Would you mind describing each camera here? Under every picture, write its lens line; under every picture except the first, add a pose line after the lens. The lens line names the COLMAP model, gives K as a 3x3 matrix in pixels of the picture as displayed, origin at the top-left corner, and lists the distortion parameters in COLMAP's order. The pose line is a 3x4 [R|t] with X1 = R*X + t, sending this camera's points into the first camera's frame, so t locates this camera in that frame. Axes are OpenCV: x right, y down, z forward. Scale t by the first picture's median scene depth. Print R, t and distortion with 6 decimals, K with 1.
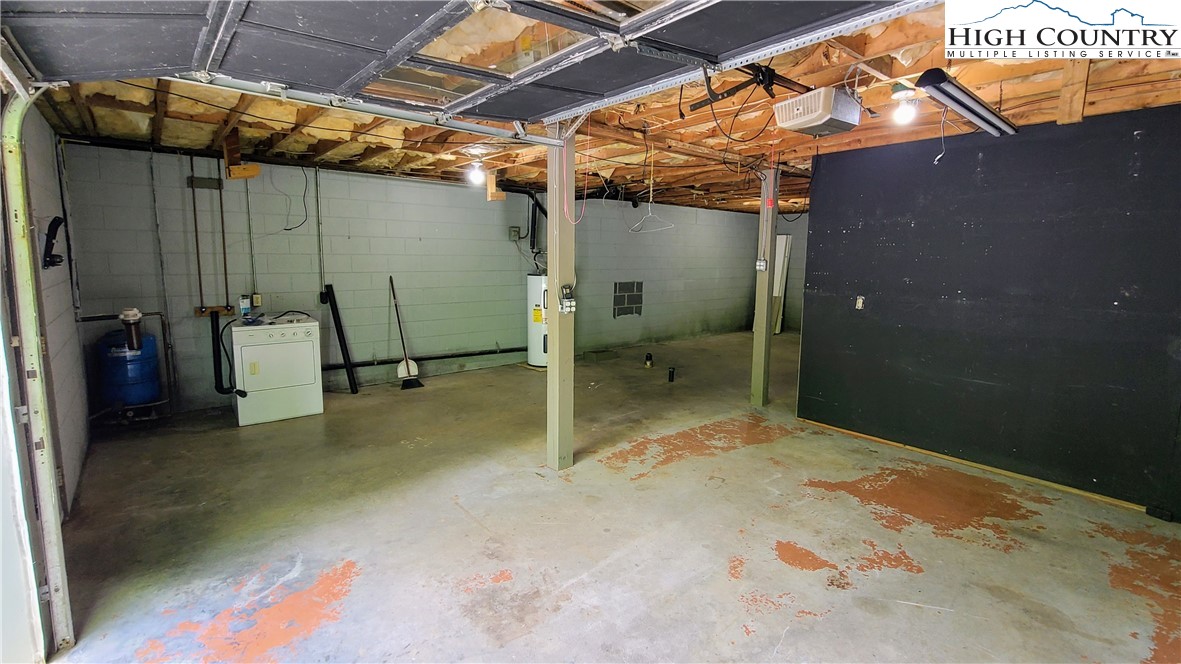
lens RADIAL K [[529.8, 0, 591.0], [0, 529.8, 327.0], [0, 0, 1]] dist [0.001766, -0.000077]
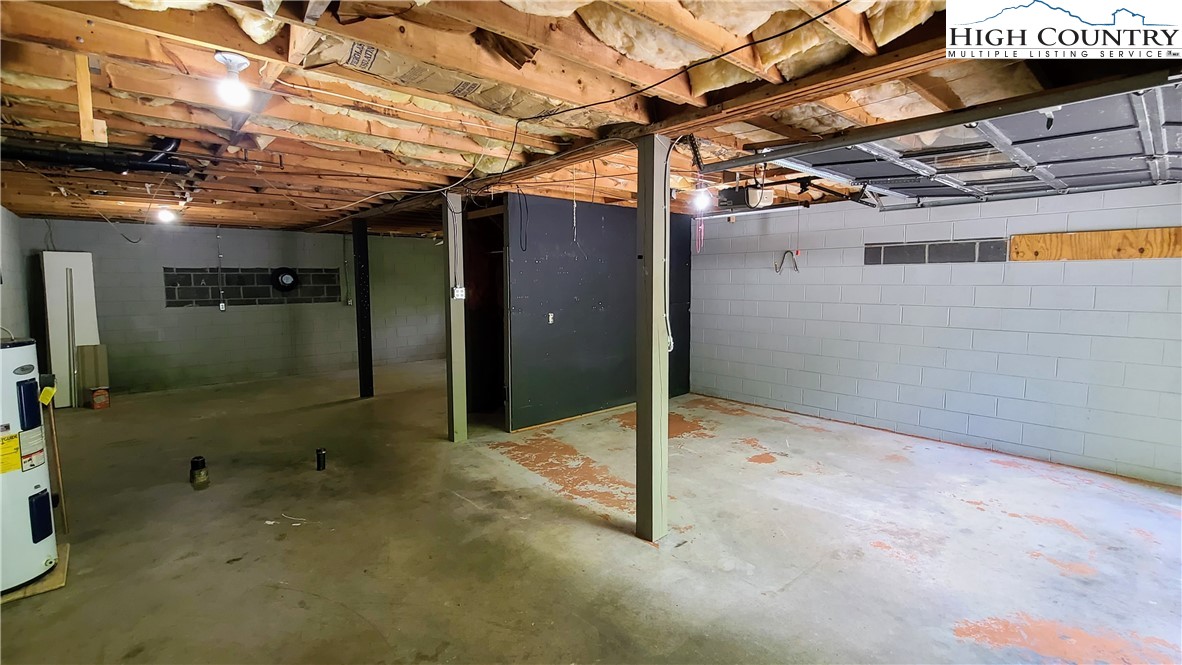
lens RADIAL K [[530.2, 0, 590.0], [0, 530.2, 328.4], [0, 0, 1]] dist [0.001766, -0.000077]
pose [[-0.032528, -0.104485, 0.993994, -0.794876], [0.140383, 0.984184, 0.108048, -0.155366], [-0.989563, 0.143054, -0.017345, 0.971978]]
